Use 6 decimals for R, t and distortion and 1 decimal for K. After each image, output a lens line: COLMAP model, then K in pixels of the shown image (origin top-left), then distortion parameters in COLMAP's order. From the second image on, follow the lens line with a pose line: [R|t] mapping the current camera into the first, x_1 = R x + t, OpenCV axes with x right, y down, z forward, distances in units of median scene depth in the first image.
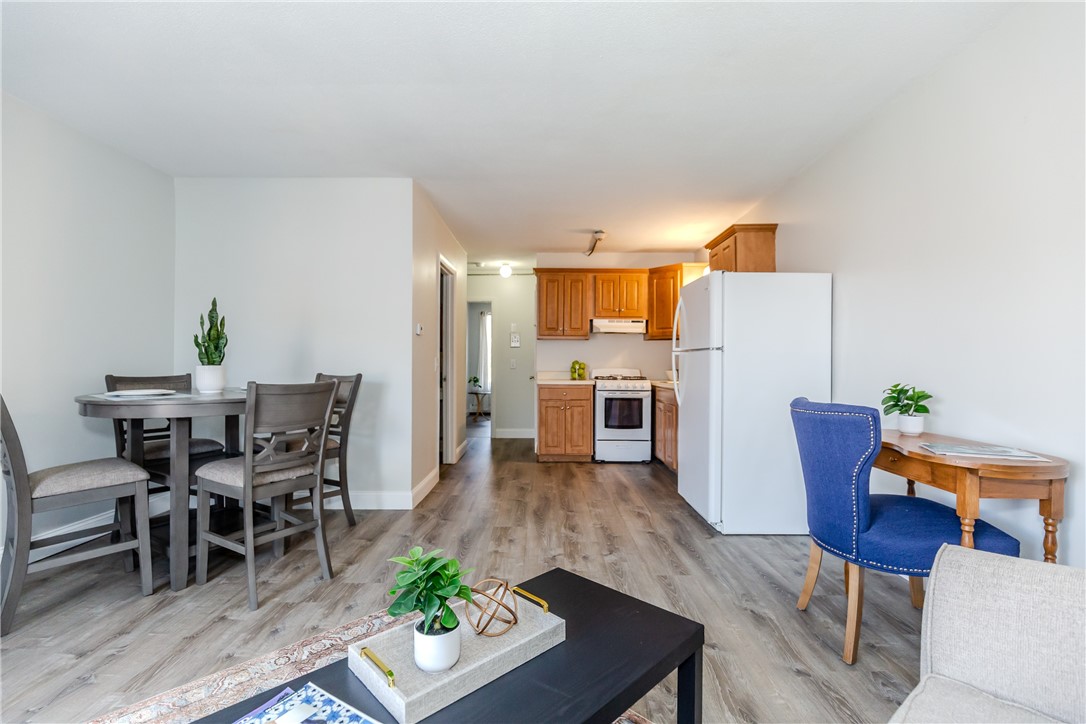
lens RADIAL K [[491.5, 0, 544.2], [0, 491.5, 361.2], [0, 0, 1]] dist [0.016221, -0.000982]
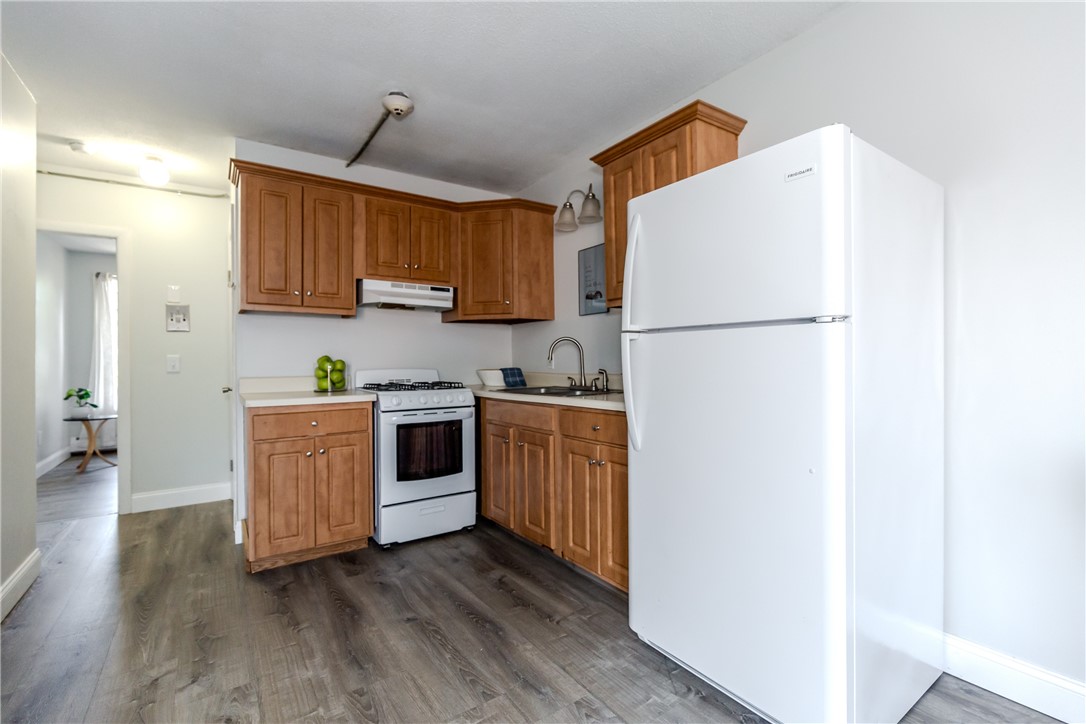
lens RADIAL K [[479.9, 0, 543.6], [0, 479.9, 356.7], [0, 0, 1]] dist [-0.007642, -0.000334]
pose [[0.817835, -0.009075, 0.575381, -0.044444], [0.010285, 0.999946, 0.001152, 0.001641], [-0.575361, 0.004976, 0.817885, 0.486112]]
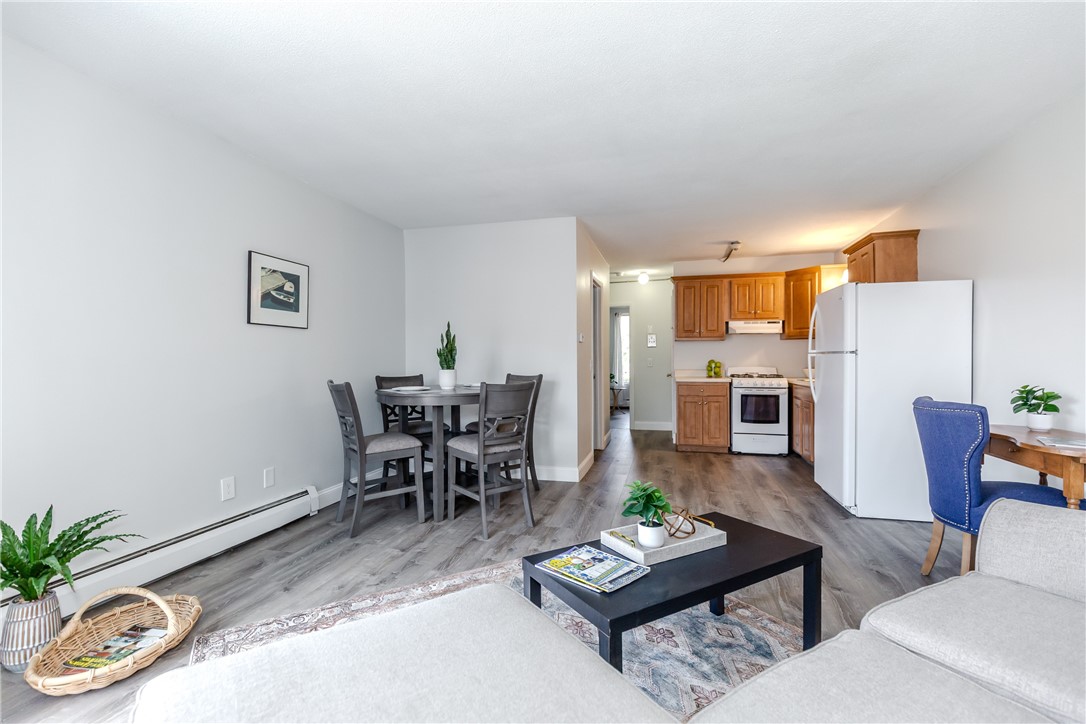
lens RADIAL K [[491.5, 0, 544.2], [0, 491.5, 361.2], [0, 0, 1]] dist [0.016221, -0.000982]
pose [[0.969241, -0.007837, -0.245990, -0.029497], [0.010571, 0.999896, 0.009794, -0.013841], [0.245888, -0.012093, 0.969223, -0.157912]]
